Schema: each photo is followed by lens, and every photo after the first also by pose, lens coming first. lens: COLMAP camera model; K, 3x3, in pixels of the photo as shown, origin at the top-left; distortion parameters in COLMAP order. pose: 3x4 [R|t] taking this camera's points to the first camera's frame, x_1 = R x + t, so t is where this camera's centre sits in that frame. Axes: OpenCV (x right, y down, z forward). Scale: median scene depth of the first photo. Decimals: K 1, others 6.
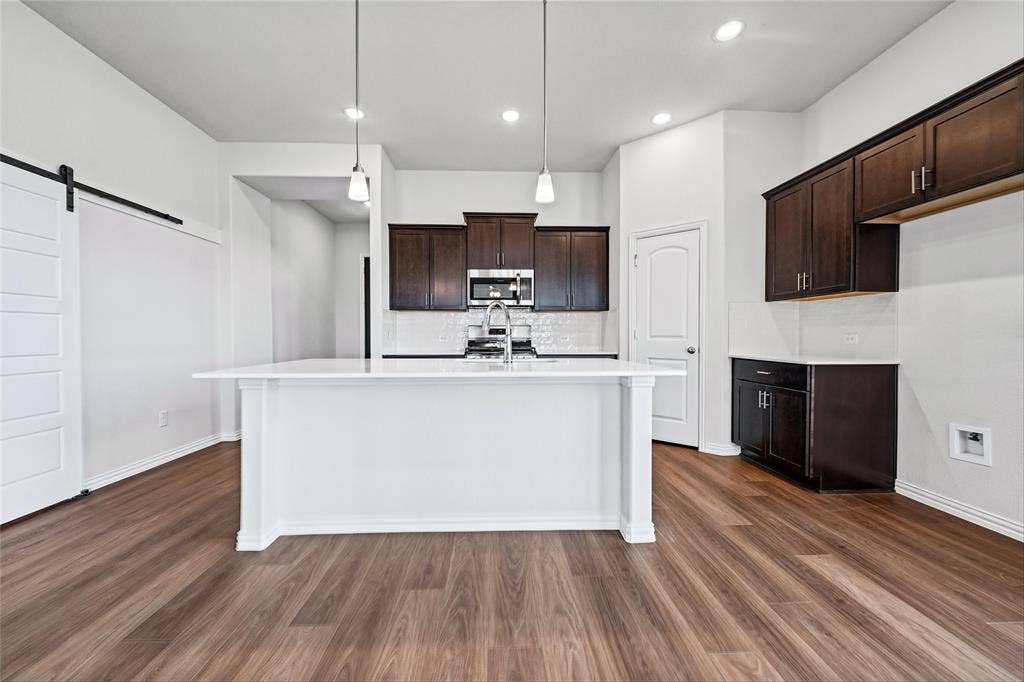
lens RADIAL K [[412.7, 0, 509.8], [0, 412.7, 343.0], [0, 0, 1]] dist [-0.002548, -0.000349]
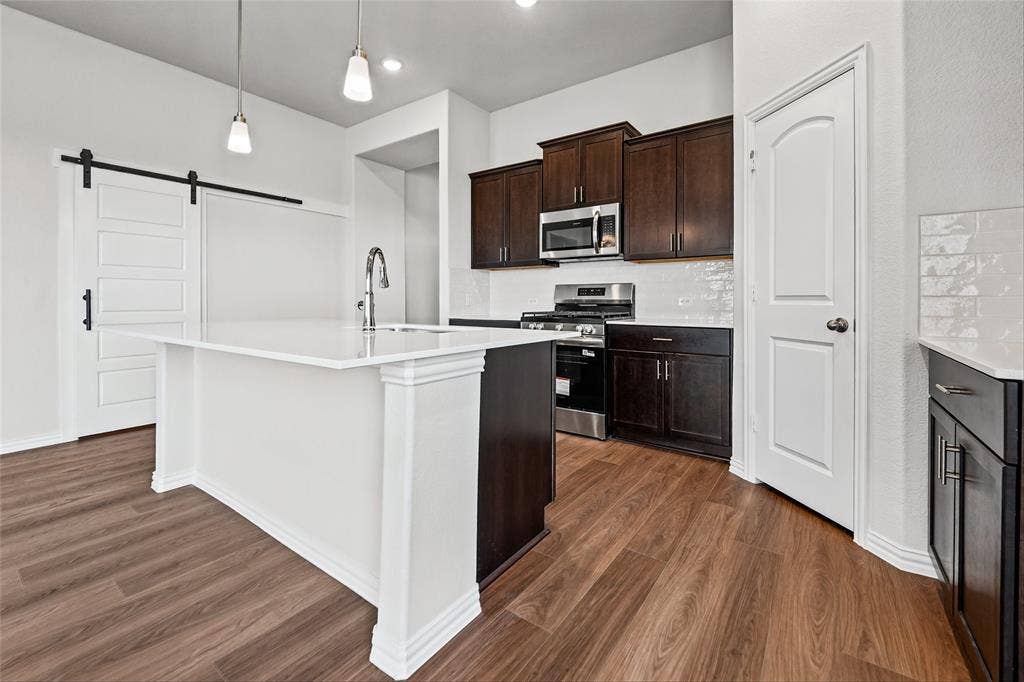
lens RADIAL K [[445.9, 0, 510.2], [0, 445.9, 300.2], [0, 0, 1]] dist [0.000613, -0.000013]
pose [[0.784245, 0.001864, -0.620448, 0.410615], [-0.013040, 0.999824, -0.013479, 0.000263], [0.620314, 0.018662, 0.784132, 0.314951]]
